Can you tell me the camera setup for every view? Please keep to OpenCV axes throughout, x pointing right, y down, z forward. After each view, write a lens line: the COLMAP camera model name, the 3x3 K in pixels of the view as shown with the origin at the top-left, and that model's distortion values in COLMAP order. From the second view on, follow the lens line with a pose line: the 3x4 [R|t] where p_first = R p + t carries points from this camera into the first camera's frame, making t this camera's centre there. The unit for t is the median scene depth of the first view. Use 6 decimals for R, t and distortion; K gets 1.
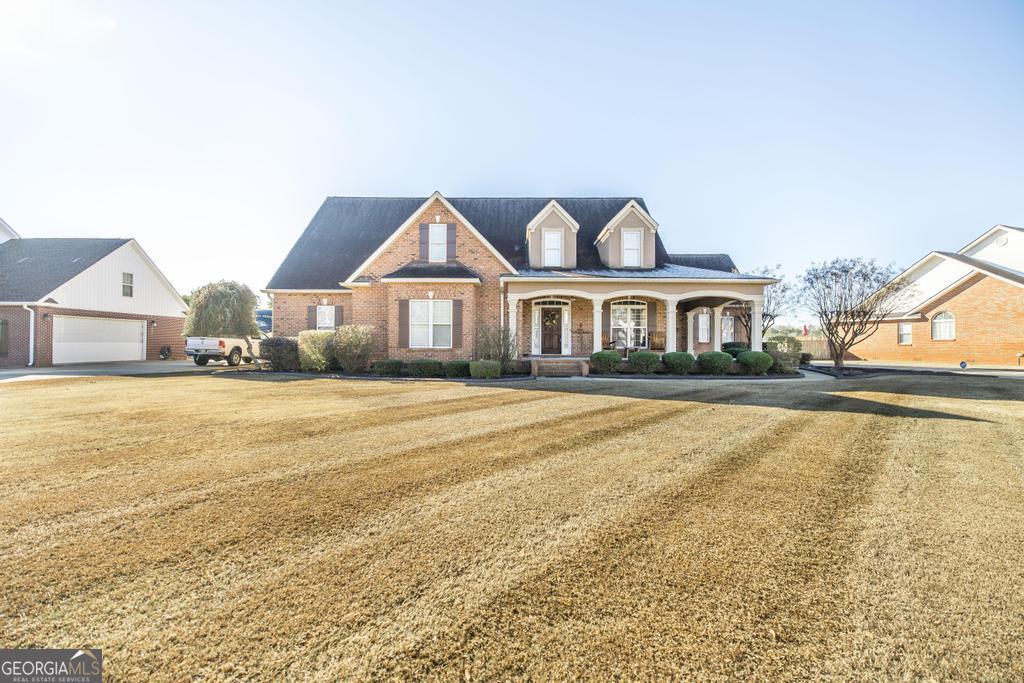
lens RADIAL K [[432.1, 0, 511.4], [0, 432.1, 342.6], [0, 0, 1]] dist [-0.002764, 0.000112]
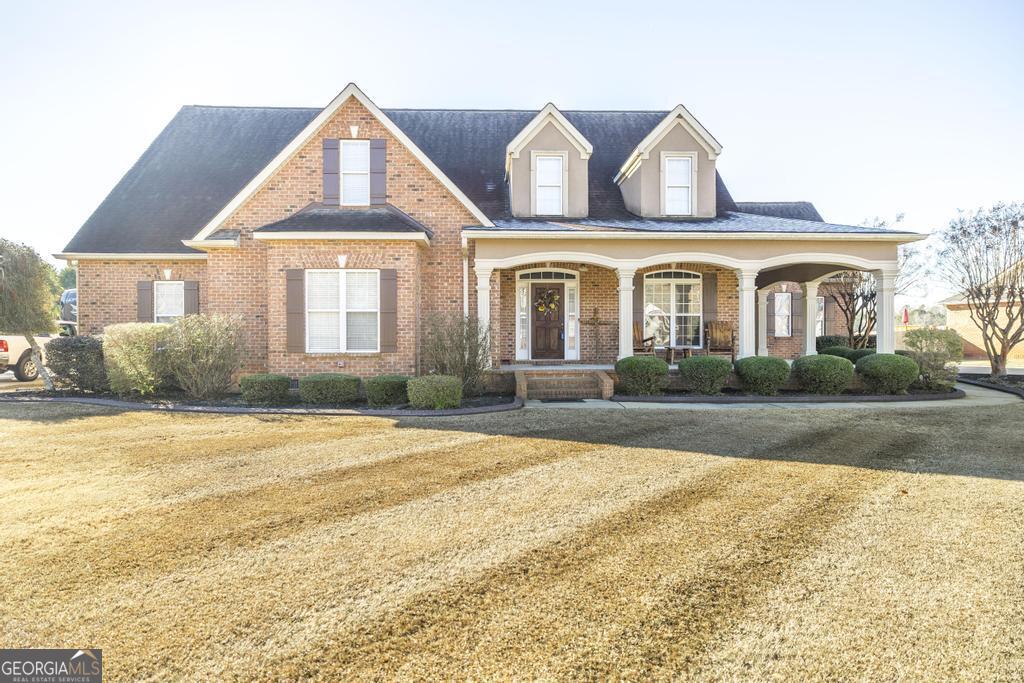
lens RADIAL K [[591.1, 0, 512.2], [0, 591.1, 341.2], [0, 0, 1]] dist [0.007462, 0.001338]
pose [[0.999012, -0.007512, 0.043812, 0.005764], [0.006933, 0.999887, 0.013336, -0.011045], [-0.043907, -0.013019, 0.998951, 0.180742]]
